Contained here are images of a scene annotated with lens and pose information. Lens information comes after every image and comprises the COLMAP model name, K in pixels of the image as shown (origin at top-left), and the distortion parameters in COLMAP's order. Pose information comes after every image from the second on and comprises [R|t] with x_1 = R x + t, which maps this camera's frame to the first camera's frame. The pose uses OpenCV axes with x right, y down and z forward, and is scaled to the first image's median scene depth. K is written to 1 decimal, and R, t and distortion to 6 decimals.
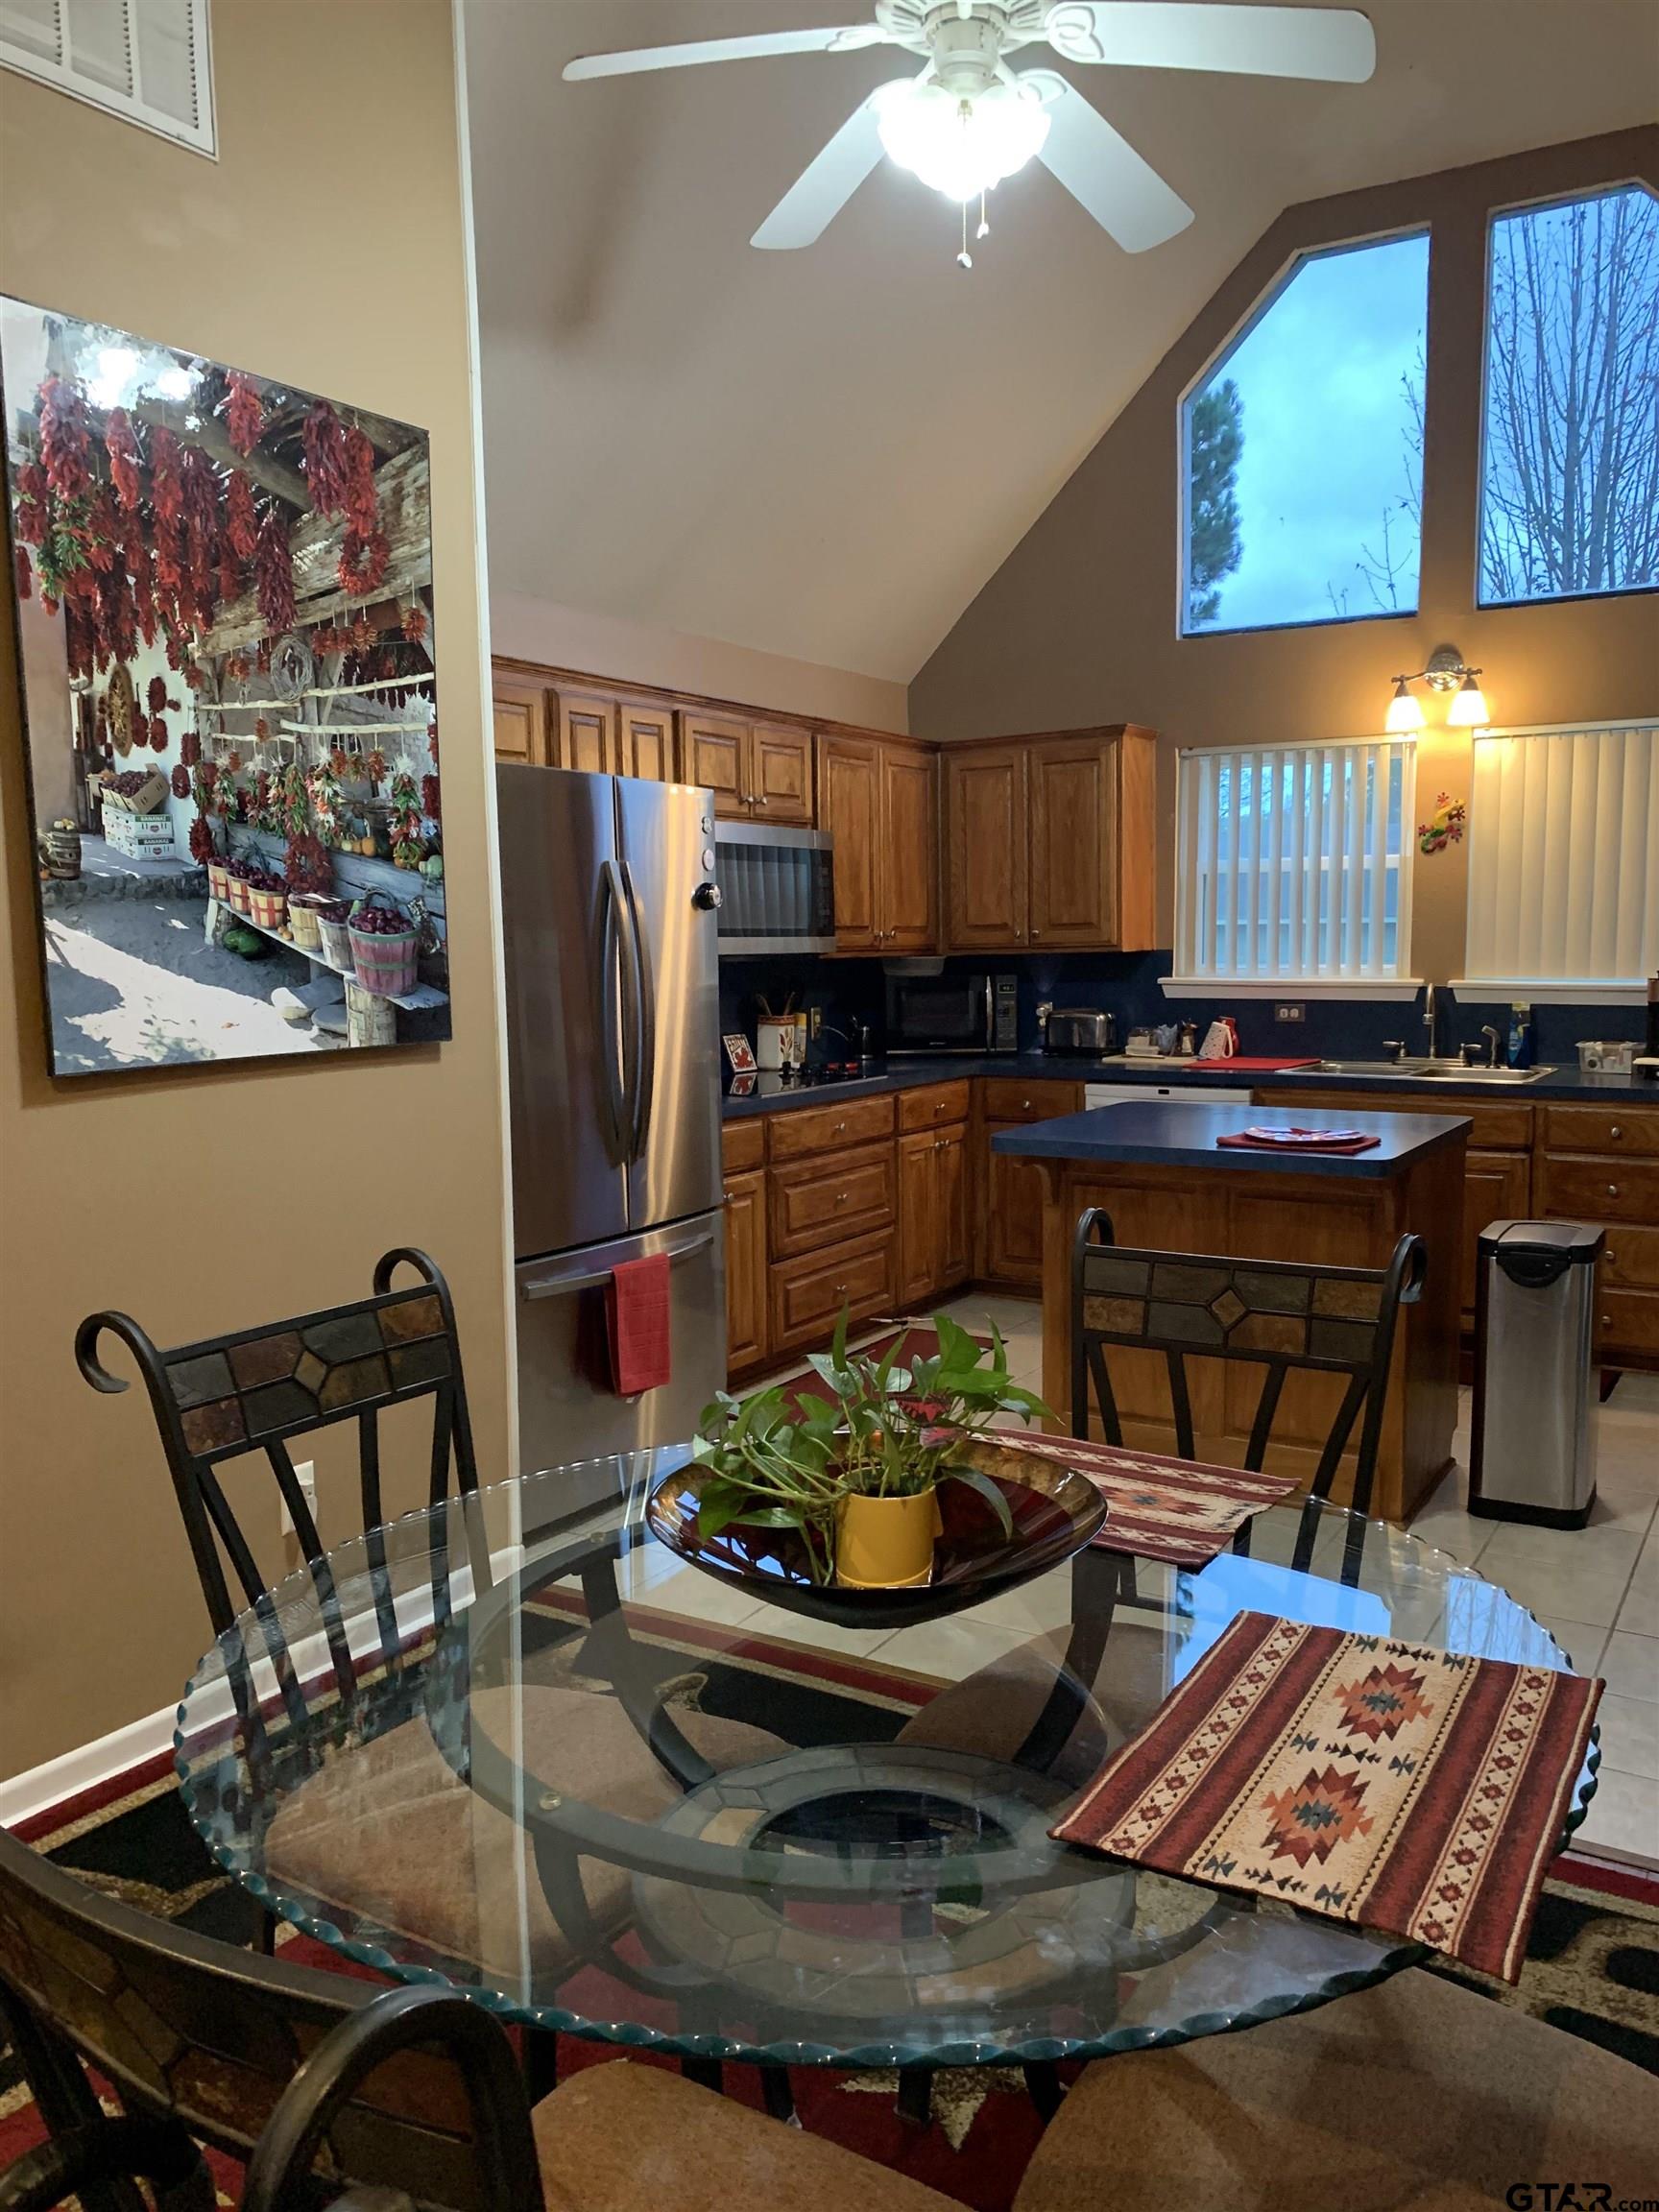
lens RADIAL K [[1674.9, 0, 851.3], [0, 1674.9, 1119.9], [0, 0, 1]] dist [0.080905, -0.132220]
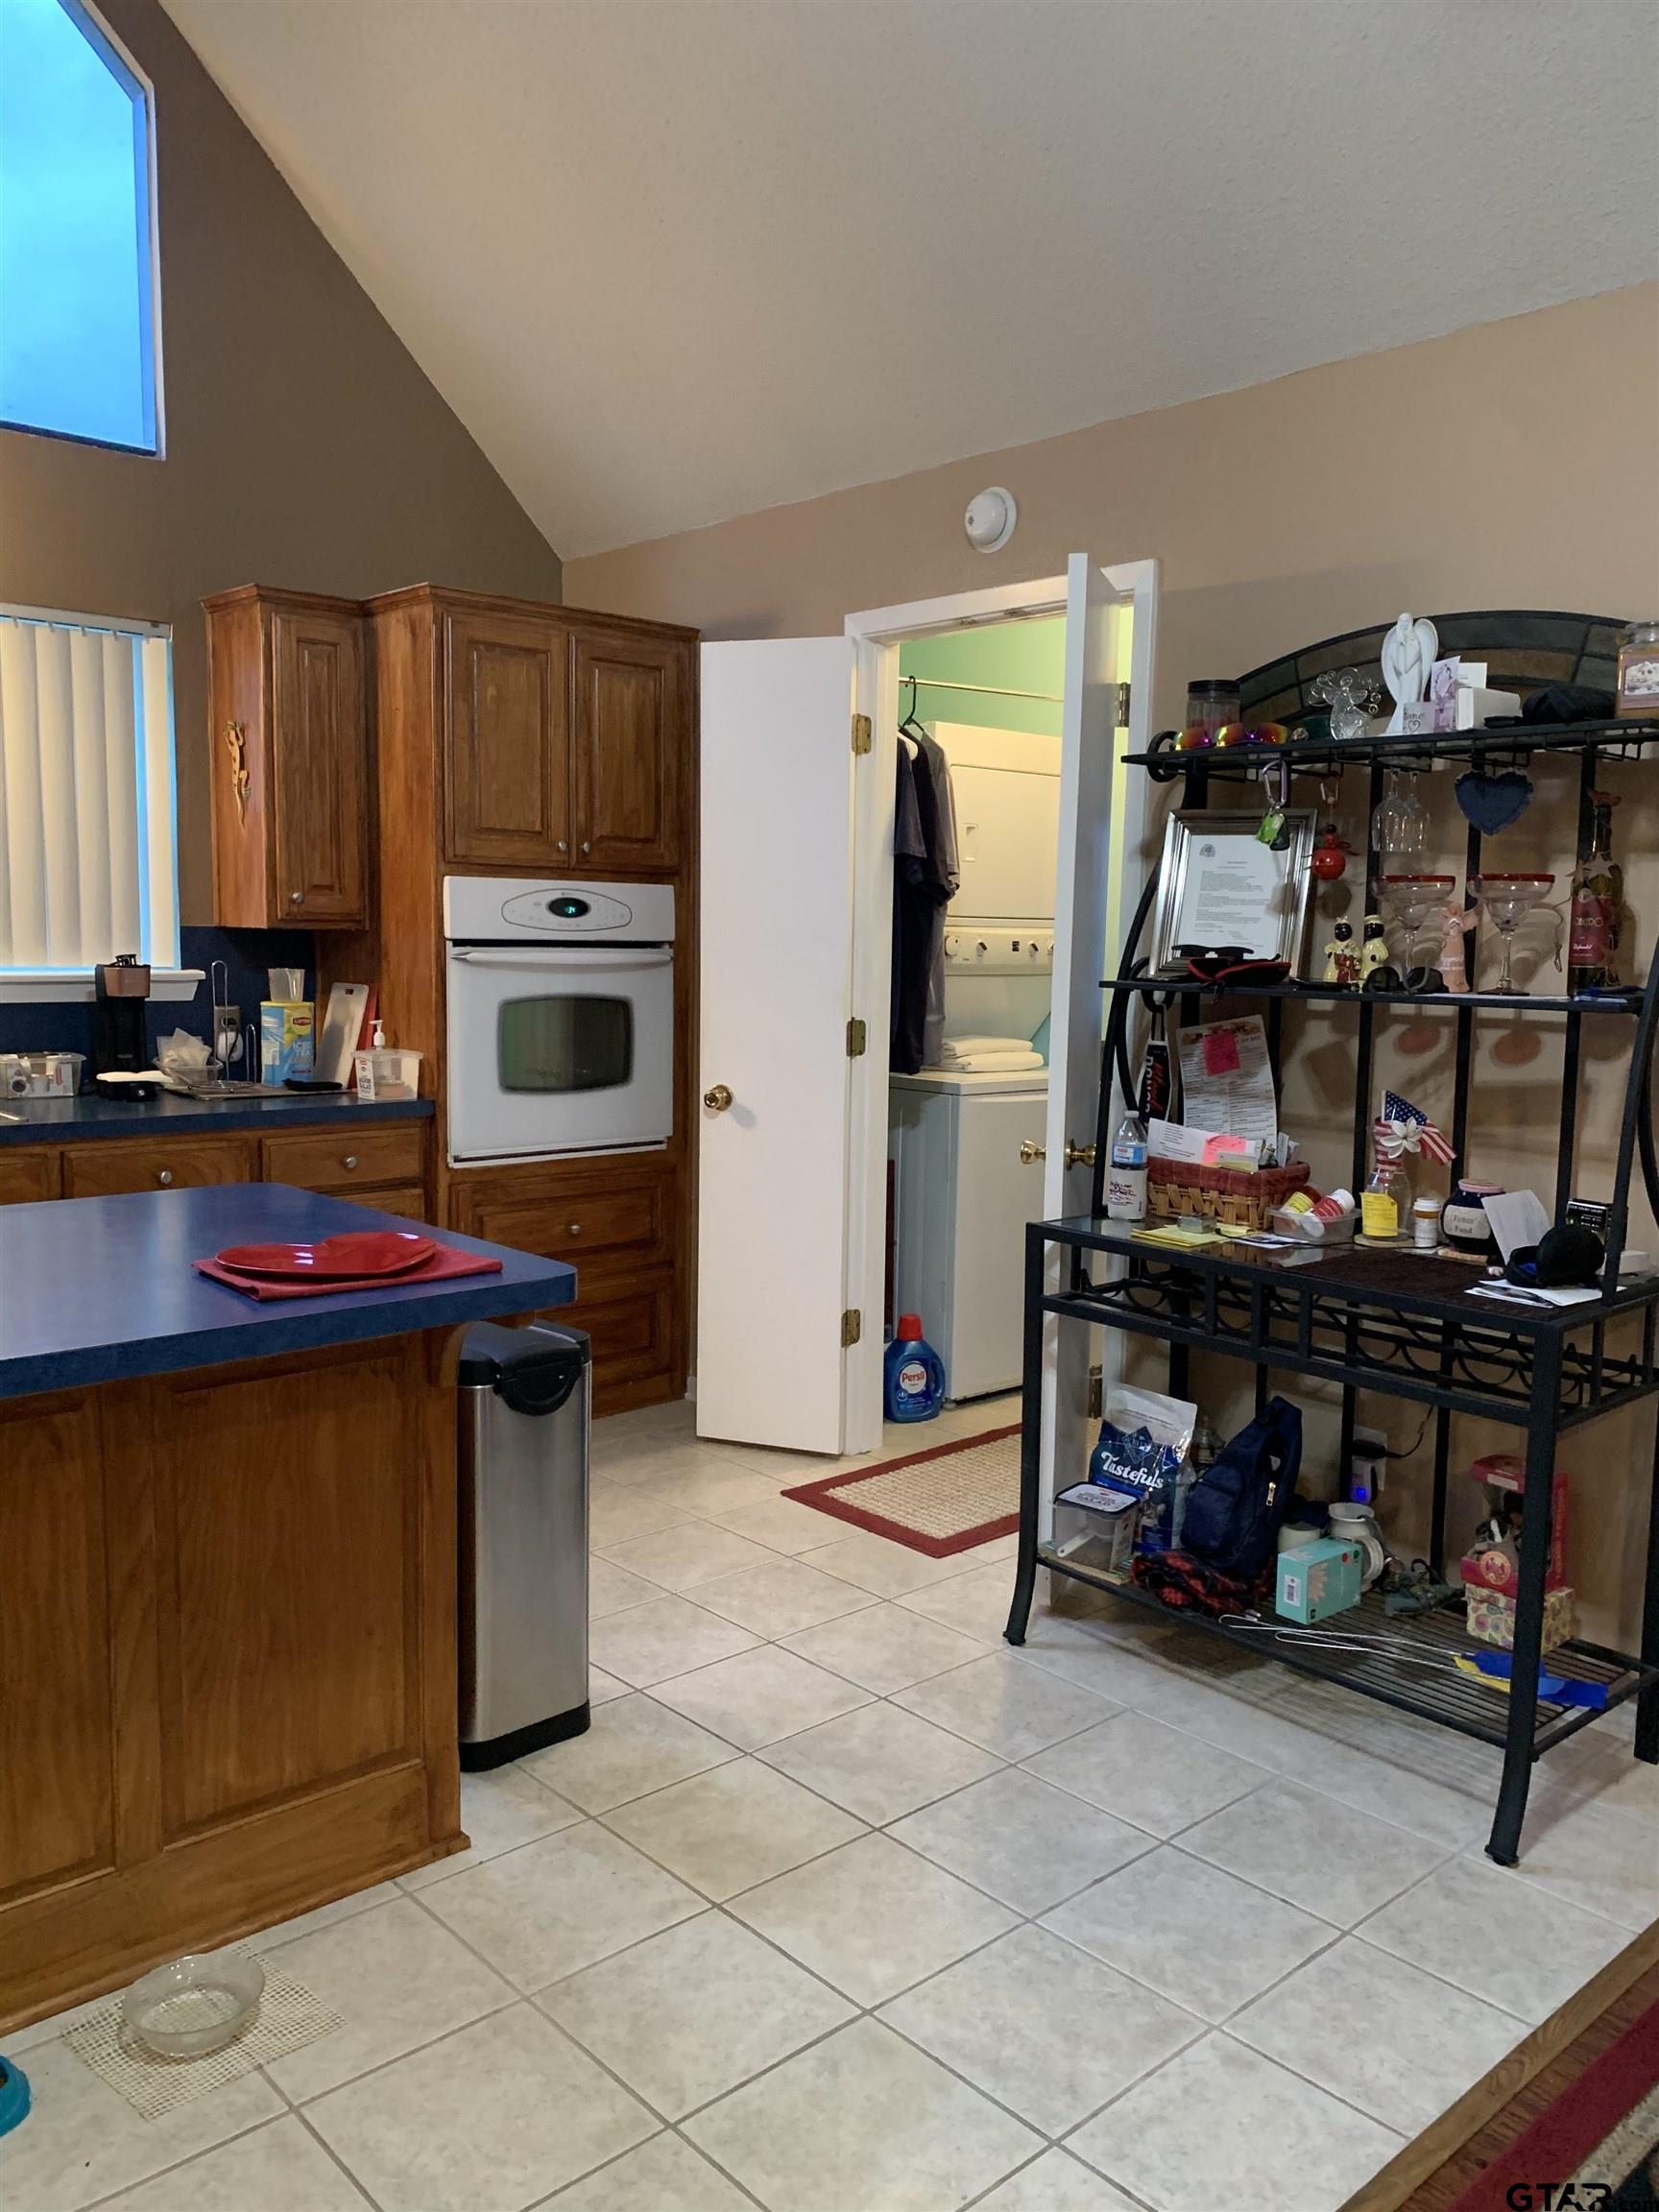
lens RADIAL K [[1678.6, 0, 826.5], [0, 1678.6, 1135.5], [0, 0, 1]] dist [0.087752, -0.204533]
pose [[0.290010, -0.105064, 0.951239, -0.208668], [0.086823, 0.992745, 0.083178, -0.061721], [-0.953077, 0.058467, 0.297028, 0.674012]]
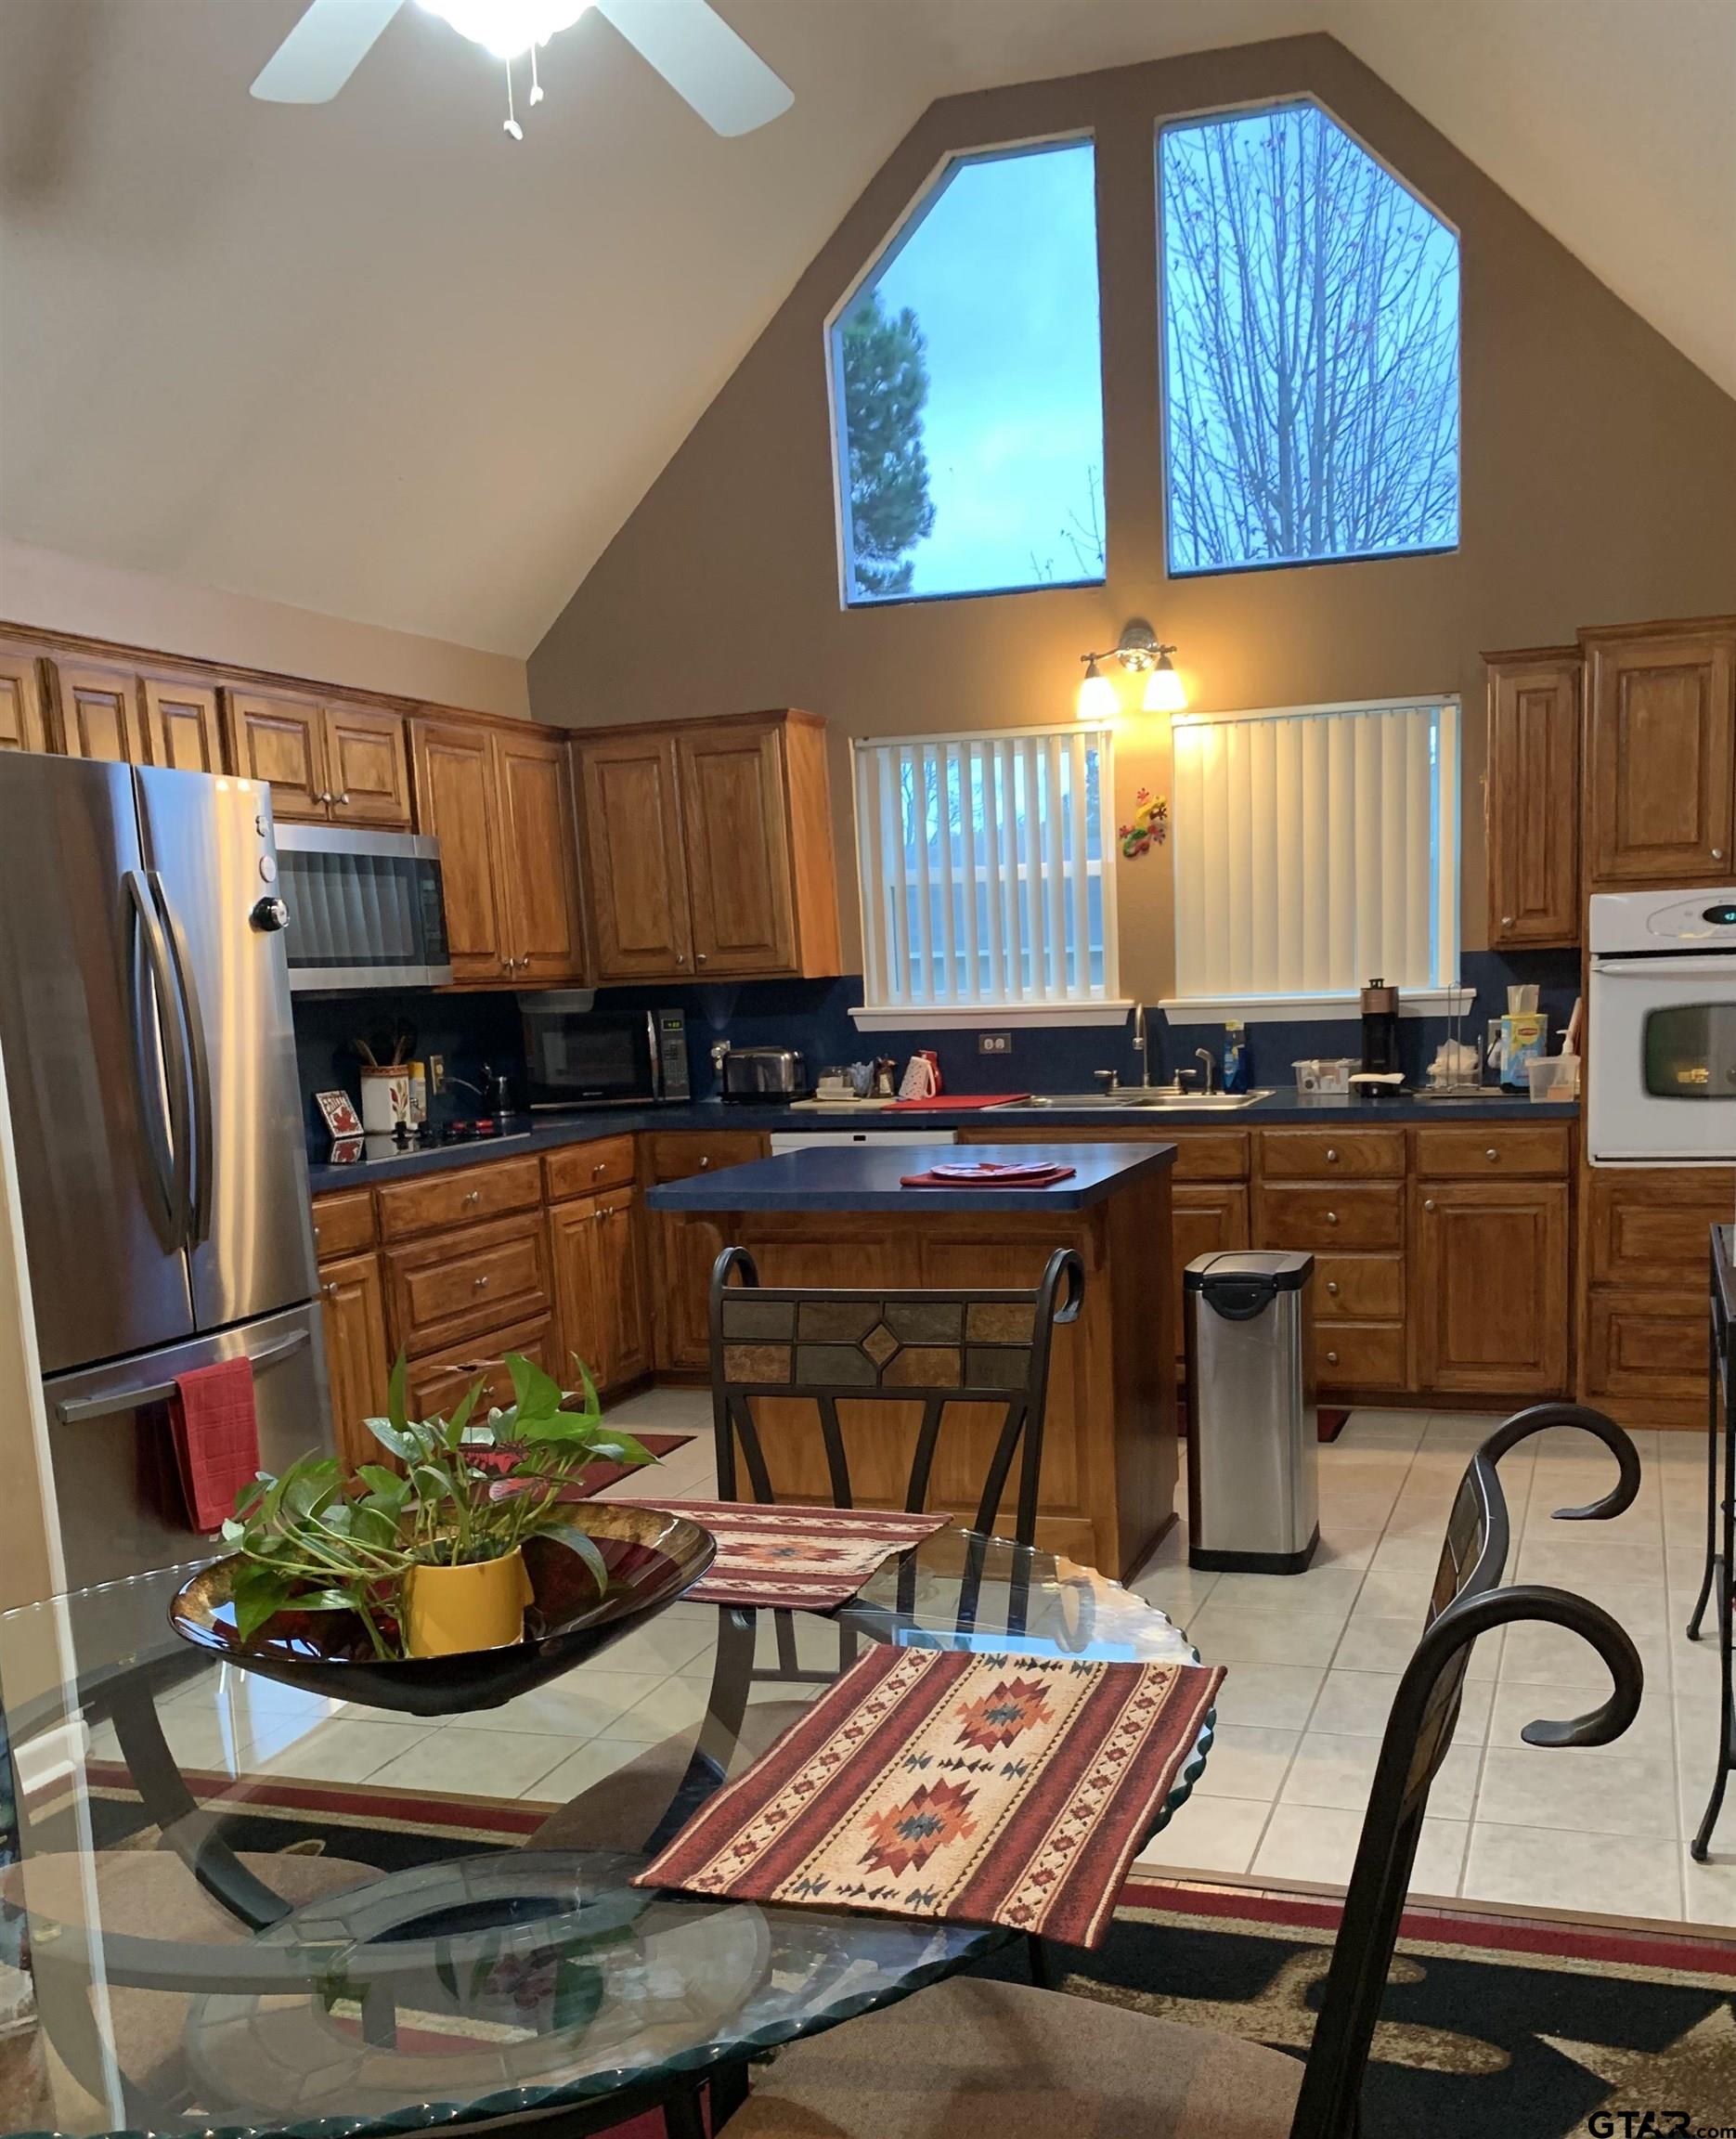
lens RADIAL K [[1964.9, 0, 1000.2], [0, 1964.9, 1306.6], [0, 0, 1]] dist [0.105522, -0.230167]
pose [[0.971126, -0.068178, 0.228619, 0.026937], [0.055387, 0.996544, 0.061913, 0.017110], [-0.232050, -0.047463, 0.971545, -0.022715]]
